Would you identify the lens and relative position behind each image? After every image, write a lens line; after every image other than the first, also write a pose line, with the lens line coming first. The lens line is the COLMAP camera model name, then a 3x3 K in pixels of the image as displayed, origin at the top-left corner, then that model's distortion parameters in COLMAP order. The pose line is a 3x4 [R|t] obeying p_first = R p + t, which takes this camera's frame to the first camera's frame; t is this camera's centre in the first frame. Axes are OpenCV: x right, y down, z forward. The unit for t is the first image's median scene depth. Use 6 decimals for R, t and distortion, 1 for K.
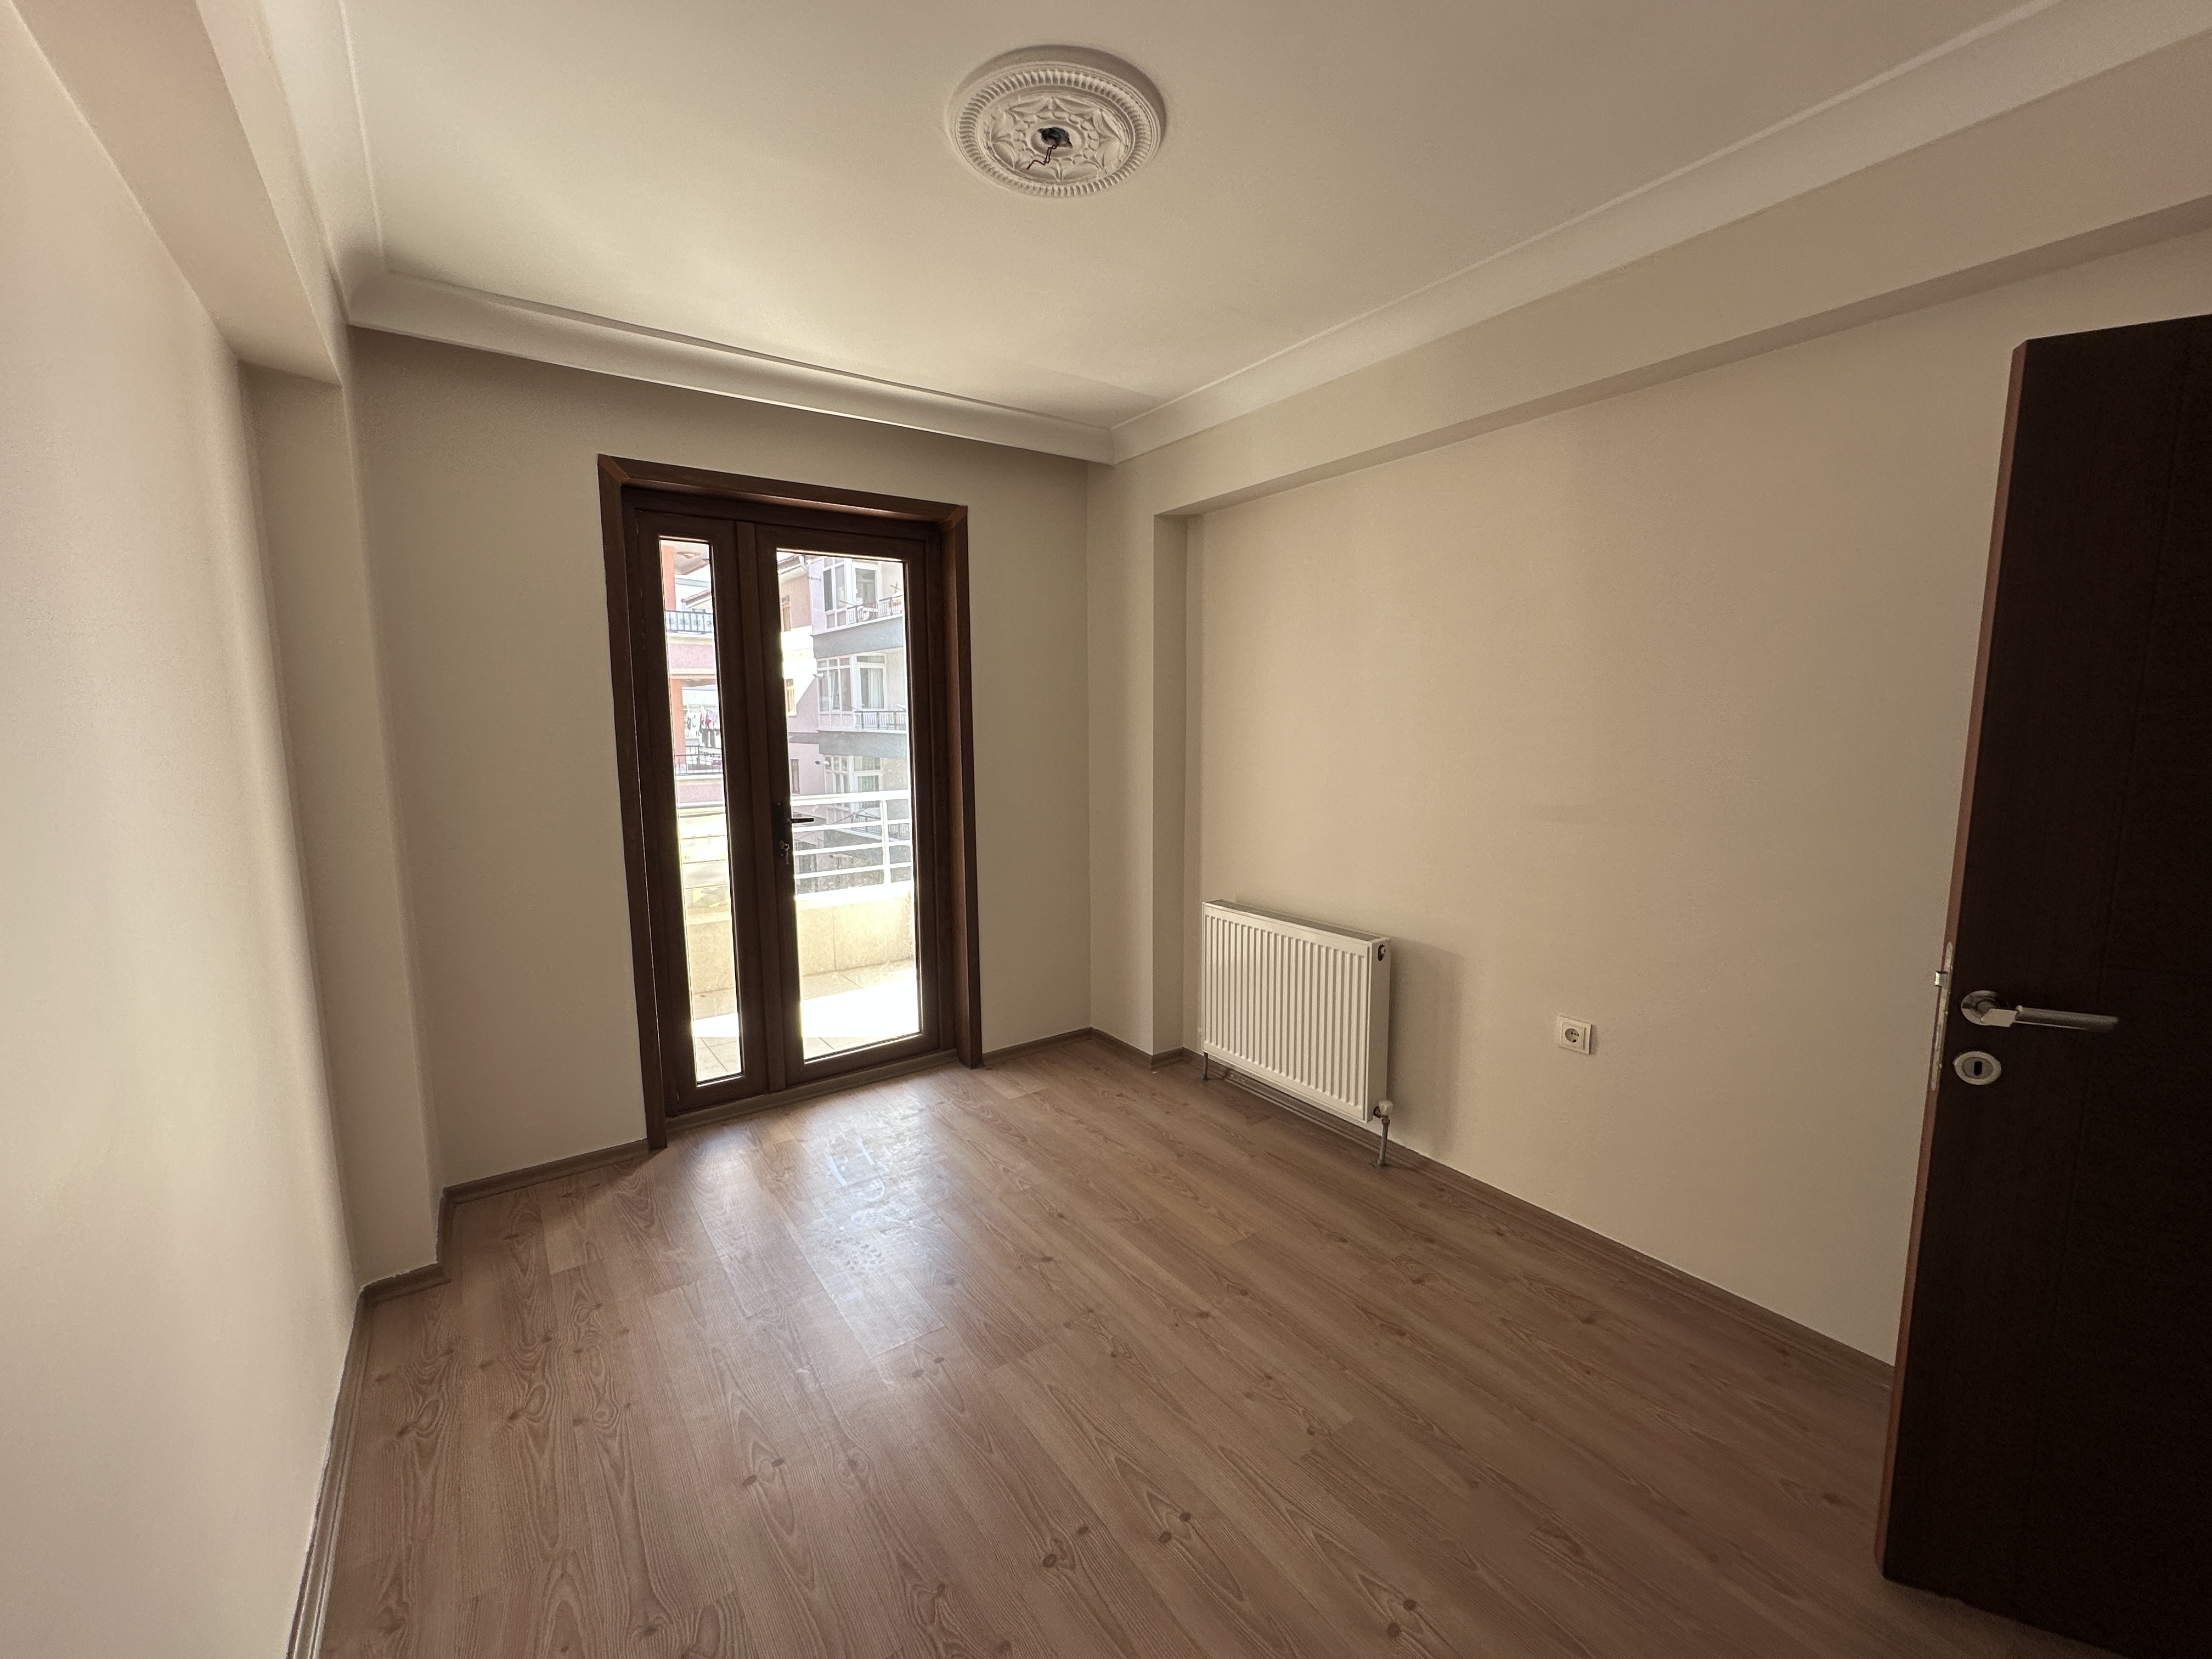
lens RADIAL K [[883.0, 0, 1088.4], [0, 883.0, 832.0], [0, 0, 1]] dist [-0.004836, 0.000897]
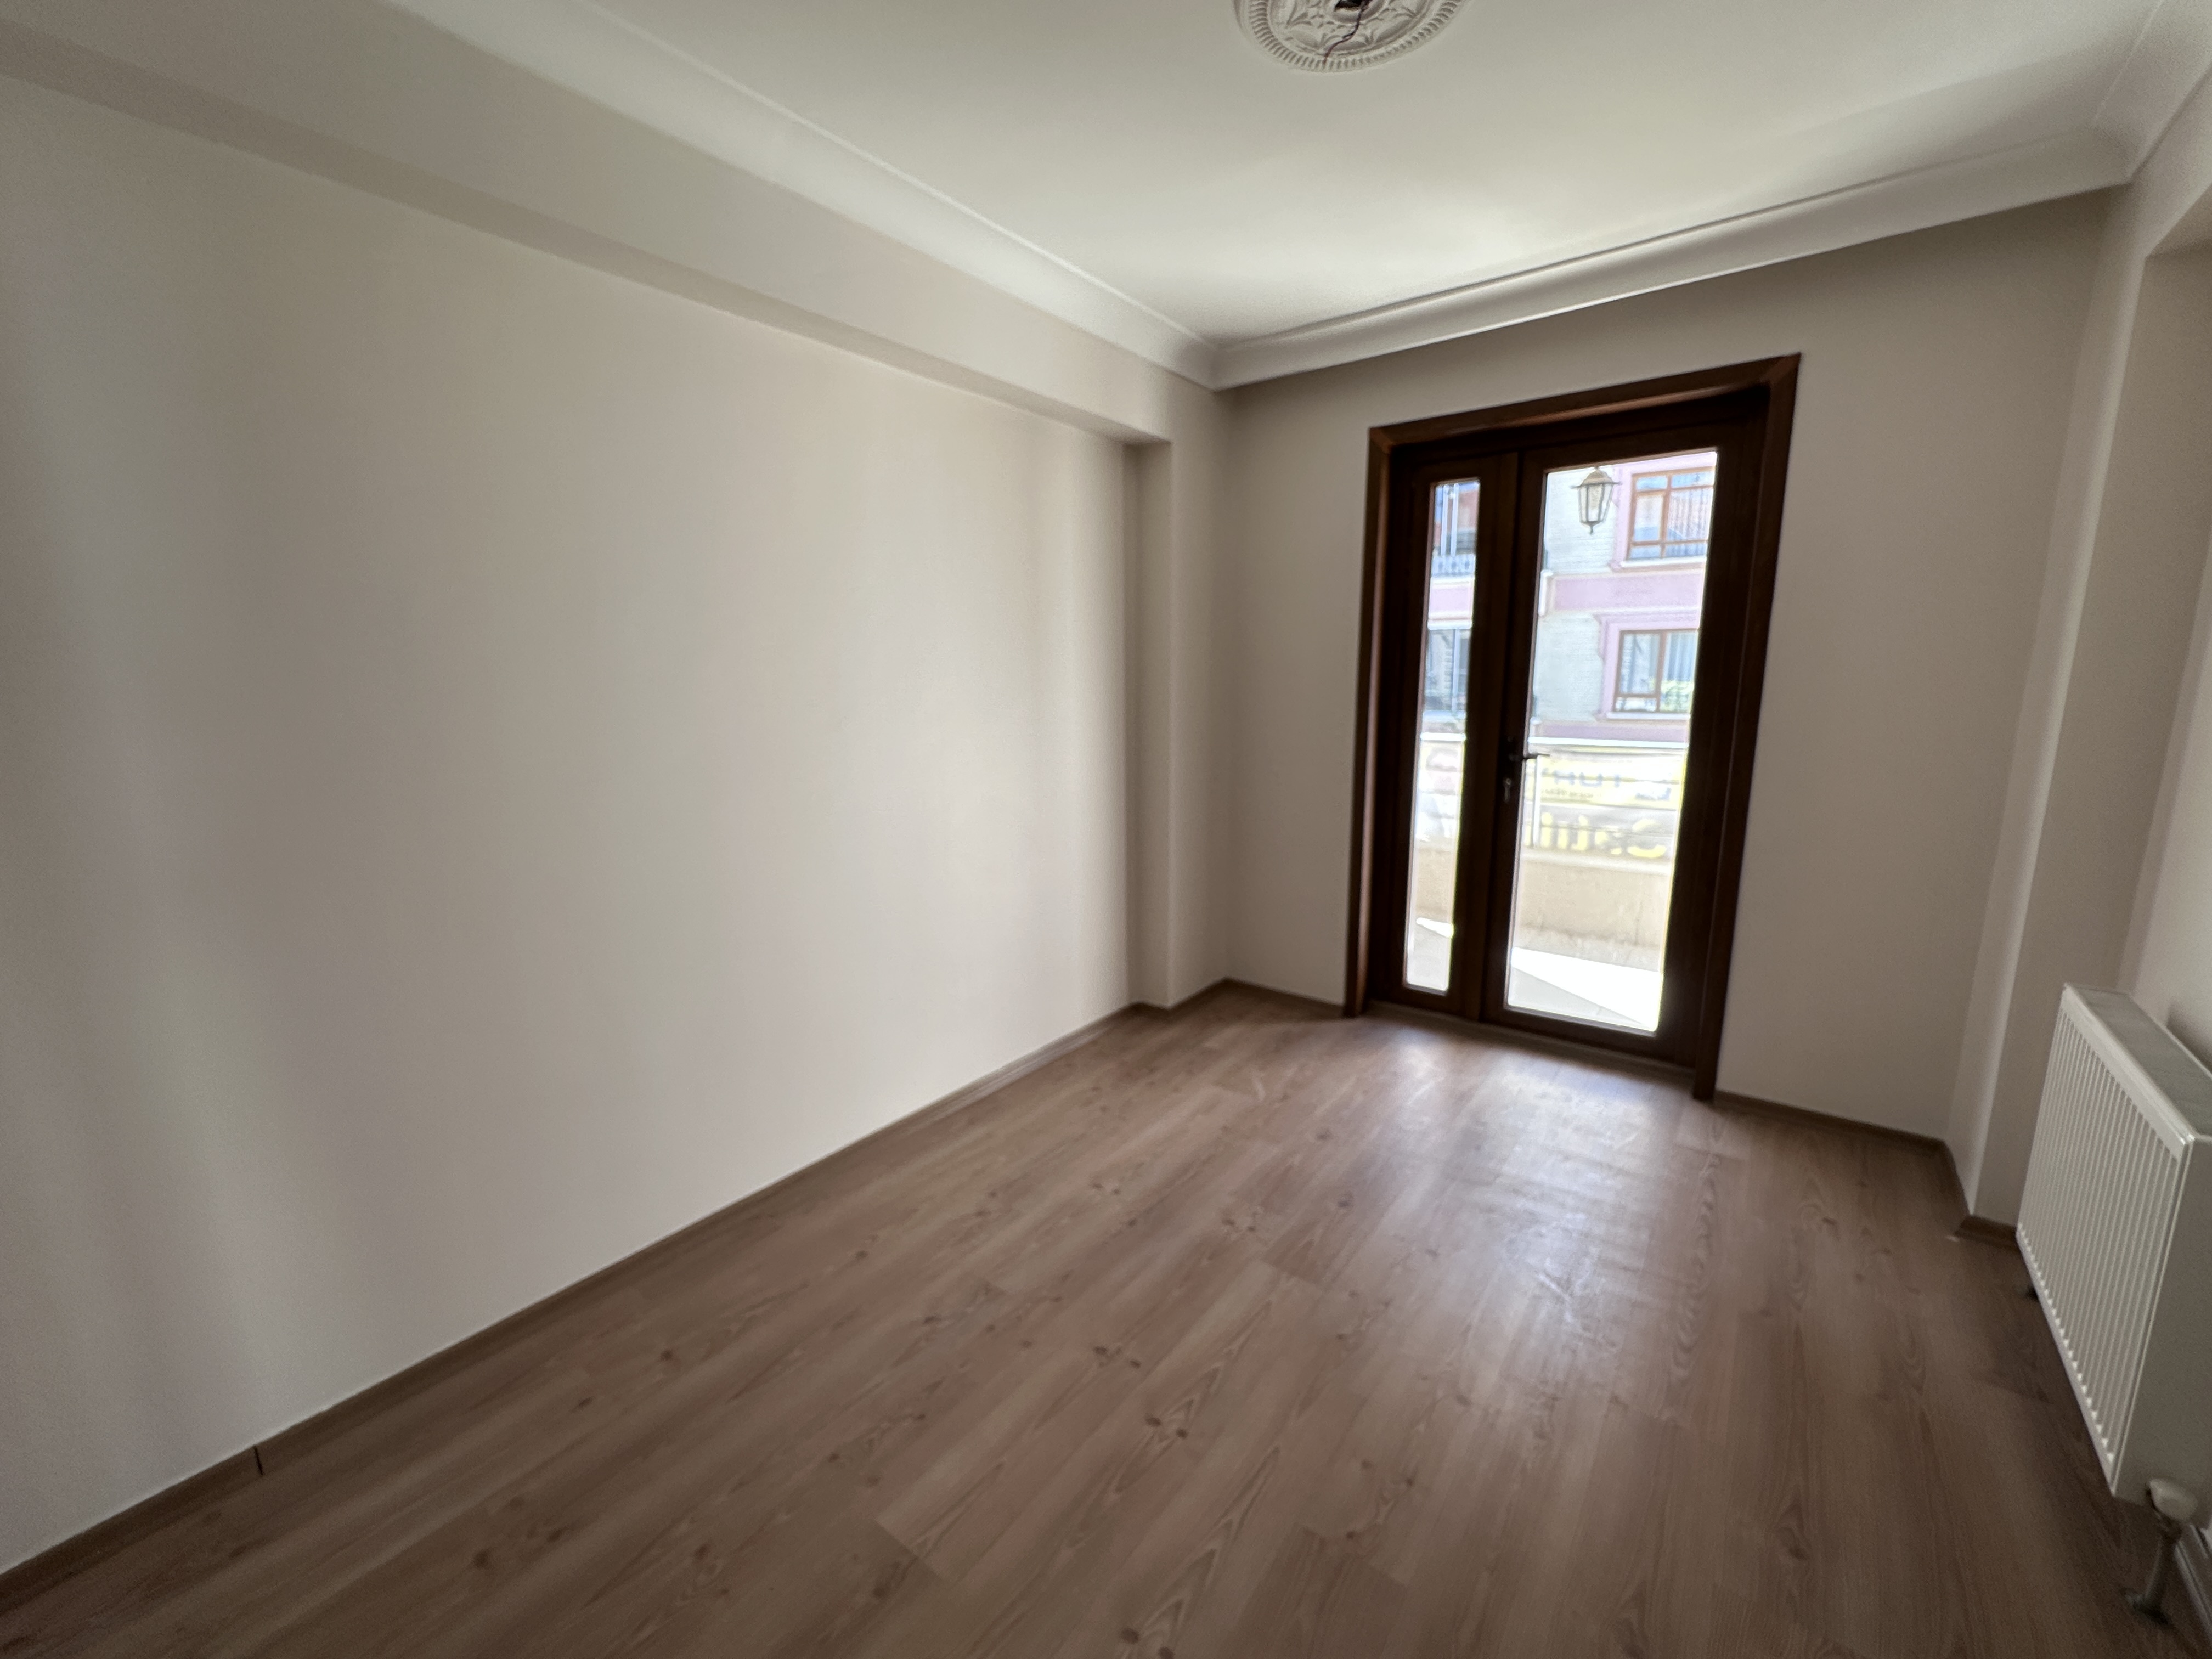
lens RADIAL K [[883.0, 0, 1110.1], [0, 883.0, 831.9], [0, 0, 1]] dist [-0.004836, 0.000897]
pose [[0.308513, 0.179637, -0.934104, 0.663959], [-0.114722, 0.981865, 0.150932, -0.042874], [0.944277, 0.060598, 0.323526, 0.392377]]
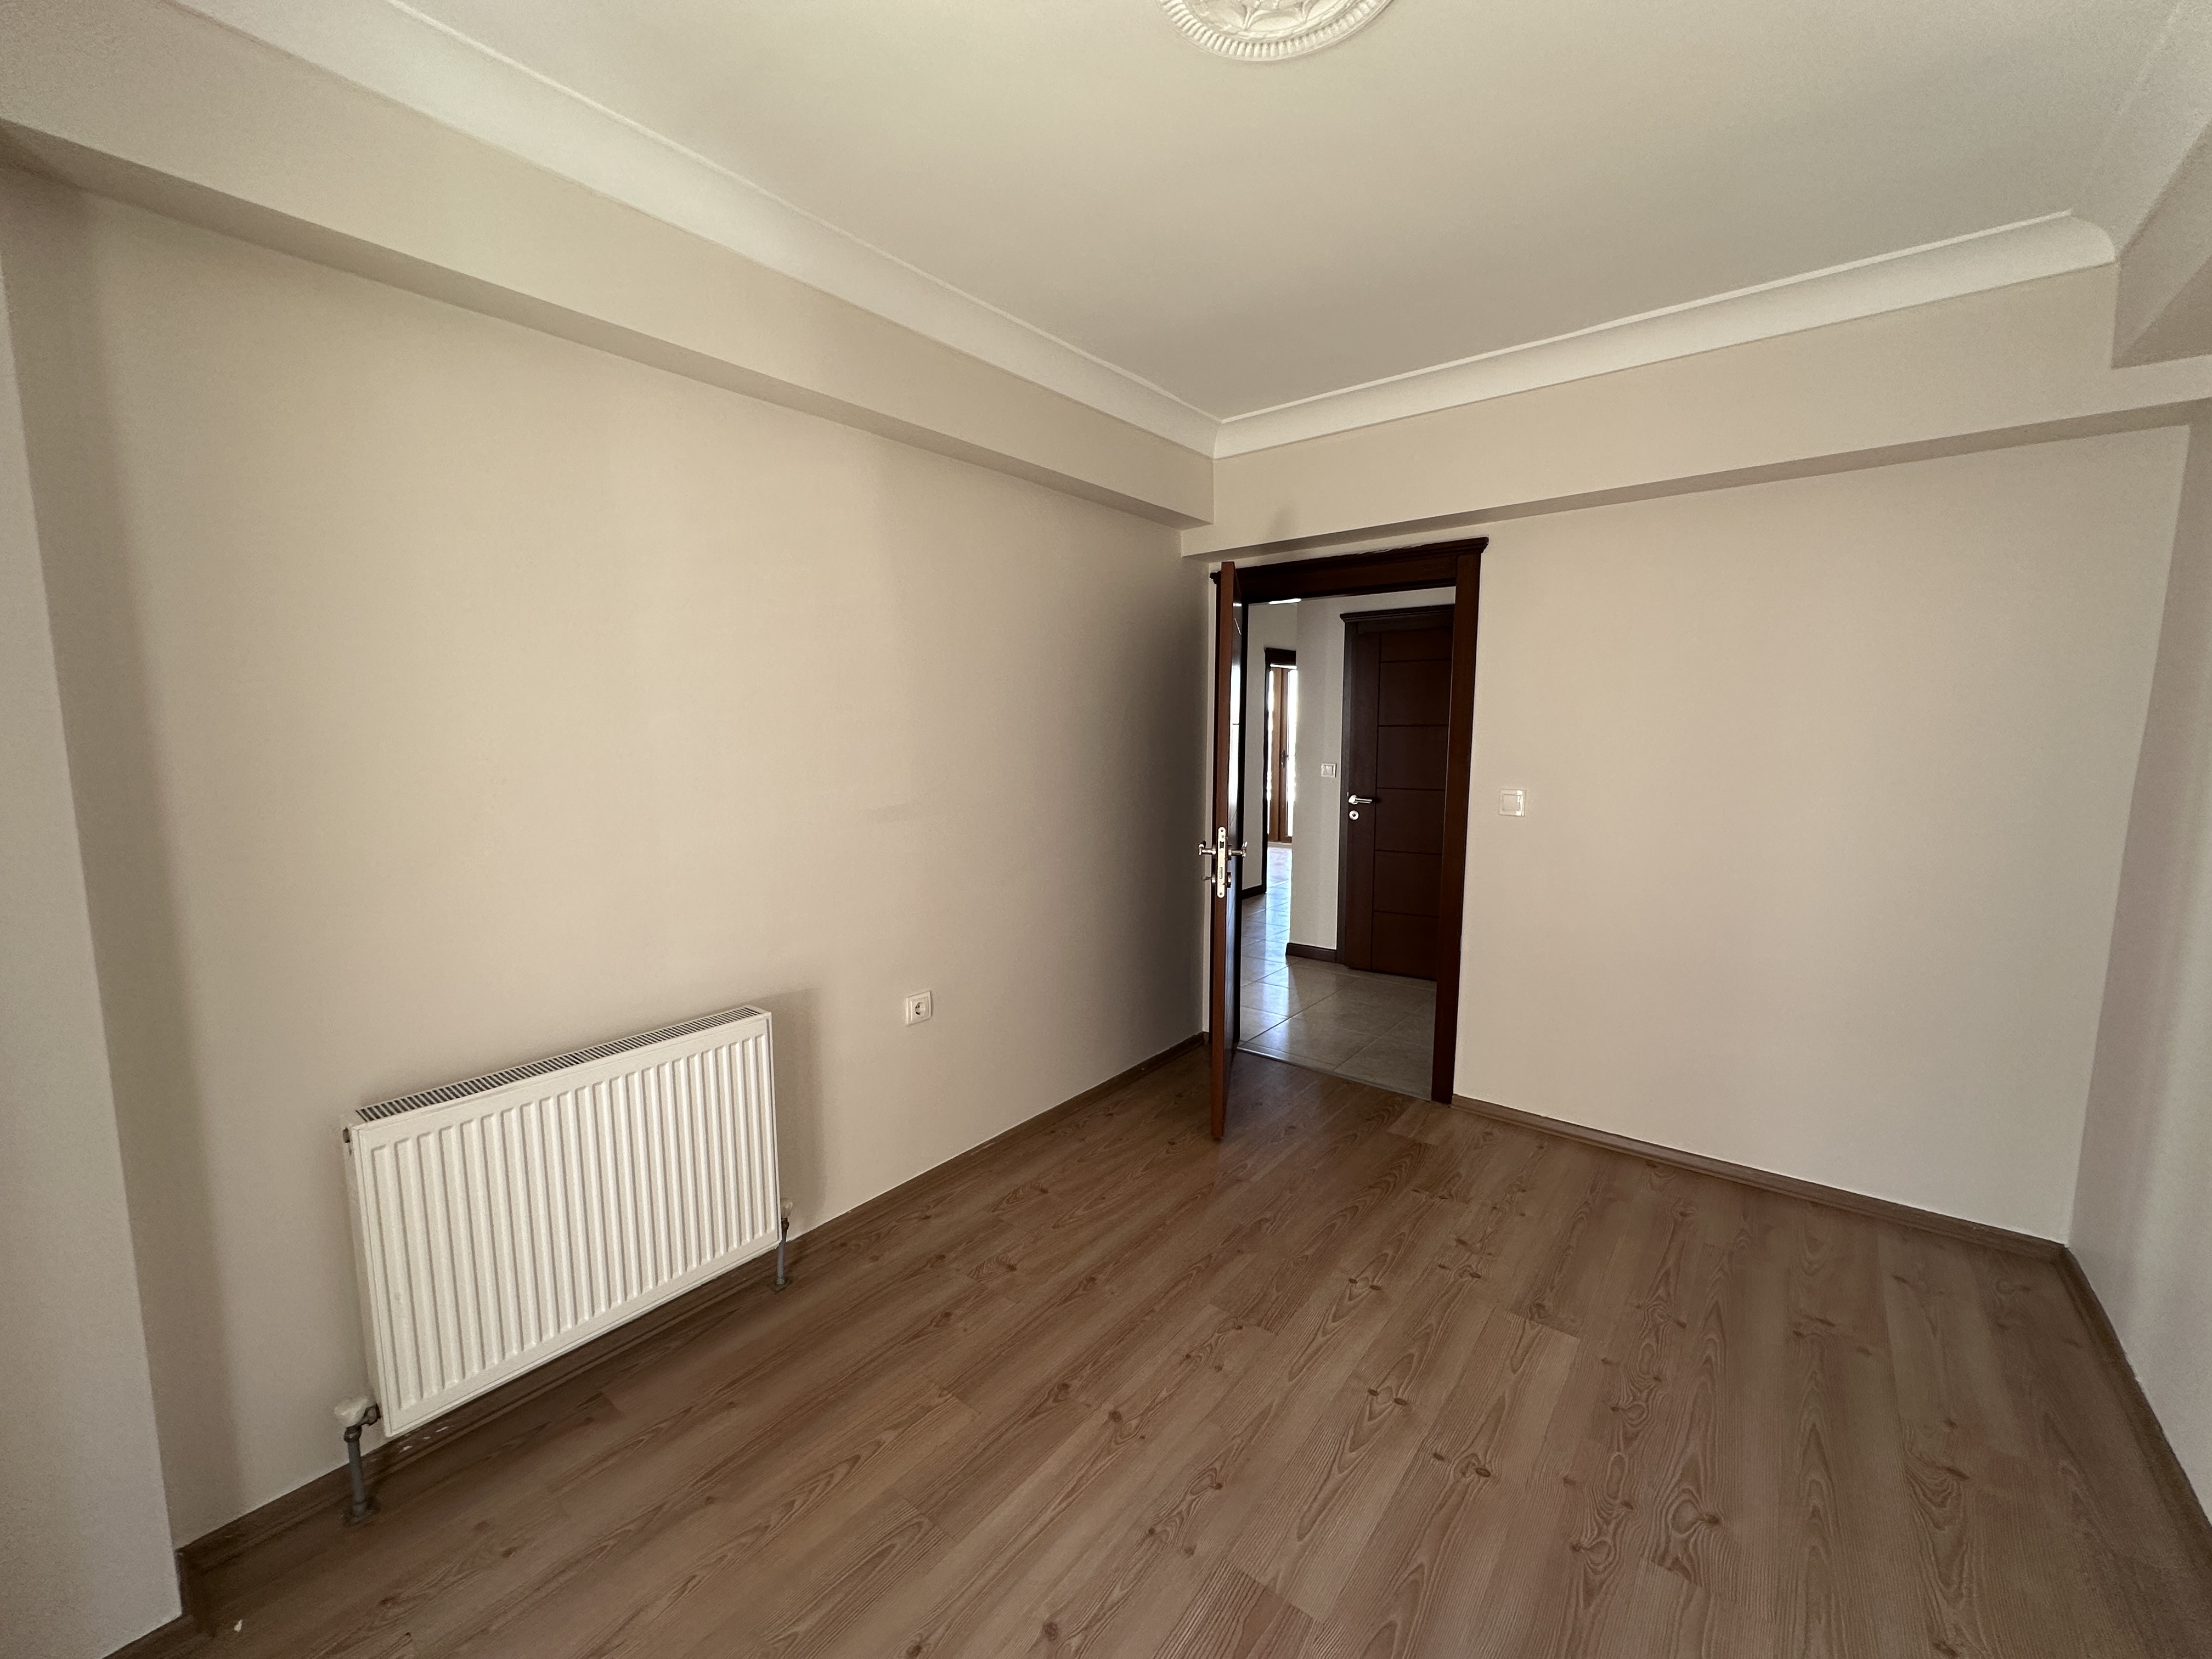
lens RADIAL K [[883.0, 0, 1109.8], [0, 883.0, 839.1], [0, 0, 1]] dist [-0.004836, 0.000897]
pose [[-0.291357, -0.111045, 0.950147, -0.600621], [0.126962, 0.979964, 0.153462, -0.131680], [-0.948152, 0.165345, -0.271421, 1.107151]]
